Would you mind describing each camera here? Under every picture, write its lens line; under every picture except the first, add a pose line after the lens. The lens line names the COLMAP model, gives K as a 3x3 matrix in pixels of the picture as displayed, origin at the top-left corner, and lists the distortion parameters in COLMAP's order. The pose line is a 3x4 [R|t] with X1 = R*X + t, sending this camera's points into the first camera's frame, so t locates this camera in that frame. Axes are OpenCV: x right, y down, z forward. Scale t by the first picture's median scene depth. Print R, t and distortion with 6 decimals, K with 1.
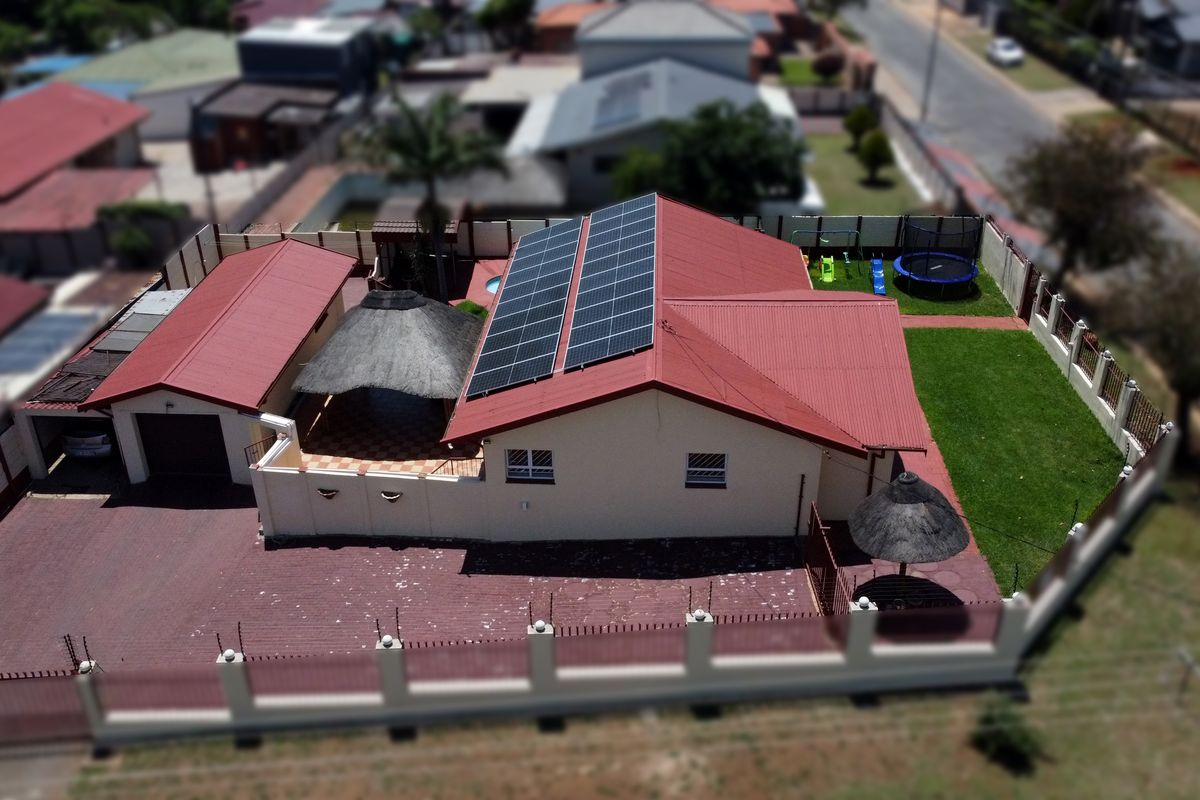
lens RADIAL K [[1087.8, 0, 601.9], [0, 1087.8, 398.8], [0, 0, 1]] dist [-0.008679, 0.009426]
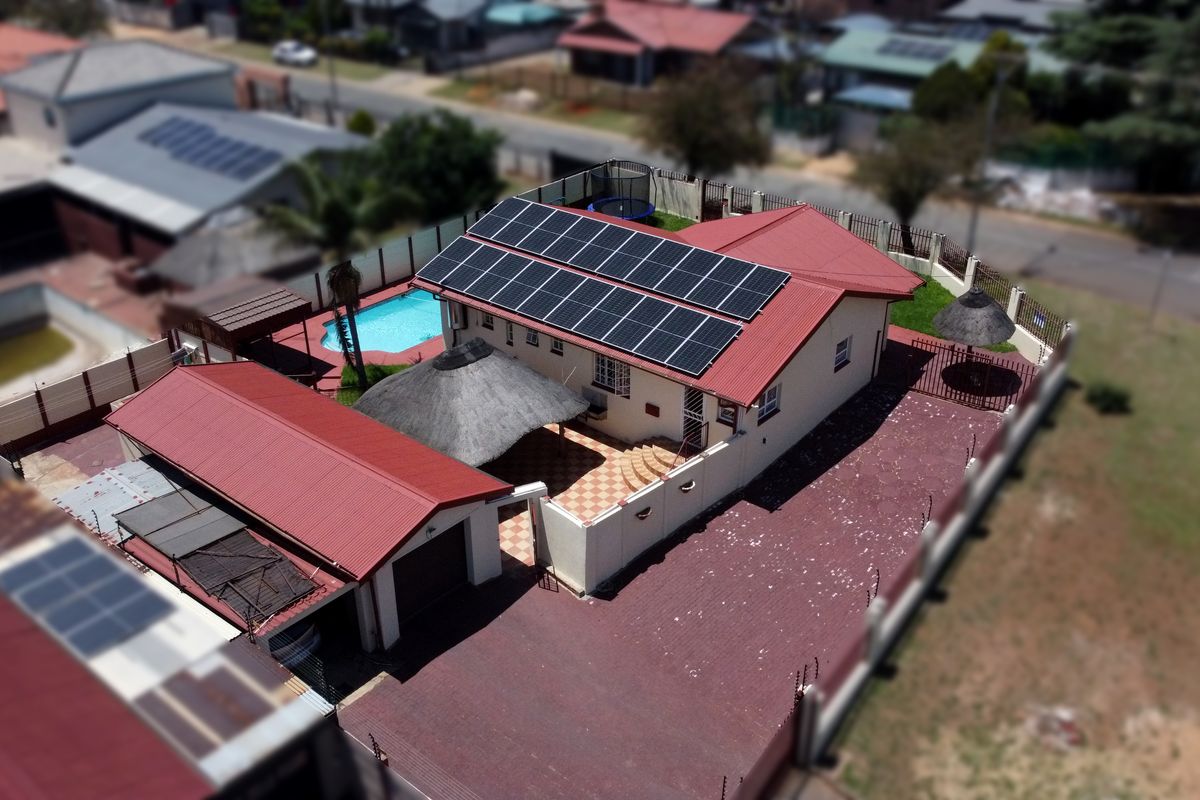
lens RADIAL K [[1087.8, 0, 603.6], [0, 1087.8, 399.0], [0, 0, 1]] dist [-0.008679, 0.009426]
pose [[0.600441, -0.375754, 0.705889, -0.957123], [0.379909, 0.910787, 0.161667, -0.191204], [-0.703662, 0.171102, 0.689626, 0.302277]]
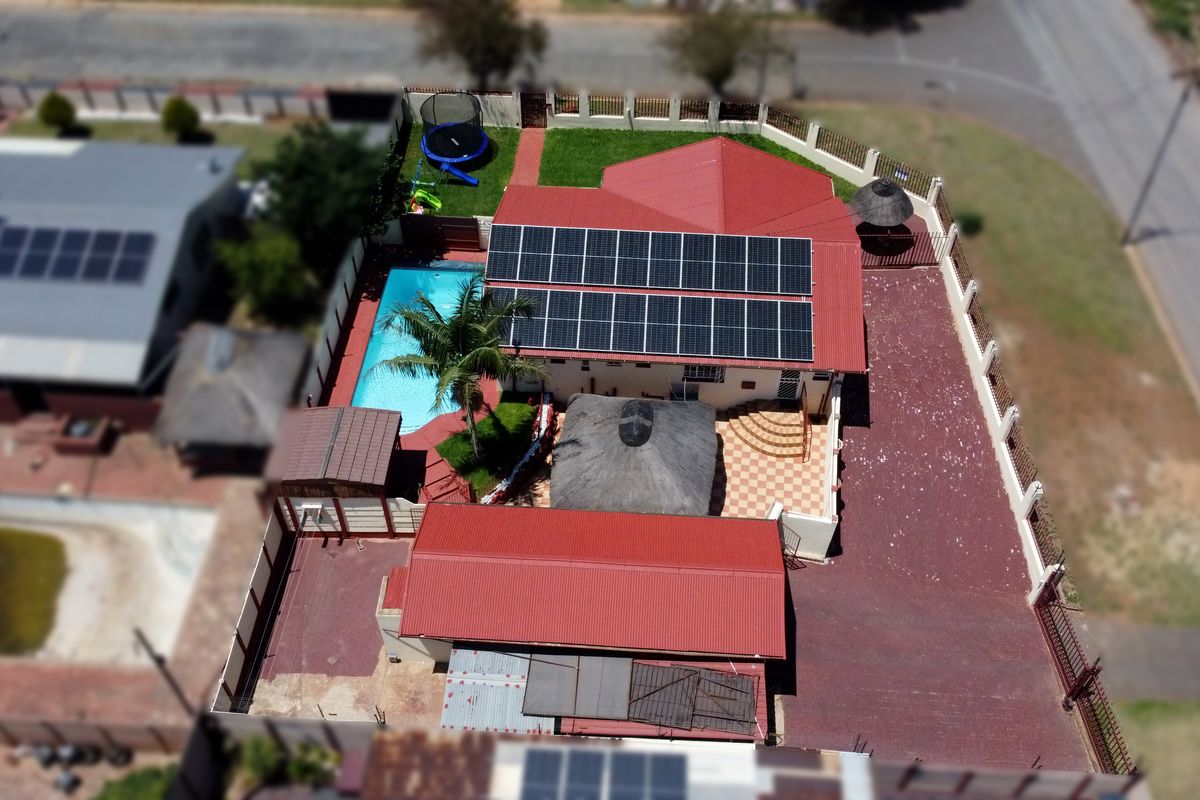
lens RADIAL K [[1087.8, 0, 597.0], [0, 1087.8, 401.6], [0, 0, 1]] dist [-0.008679, 0.009426]
pose [[0.004701, -0.742903, 0.669383, -1.075757], [0.466238, 0.593809, 0.655754, -0.987188], [-0.884647, 0.309009, 0.349161, 0.759327]]
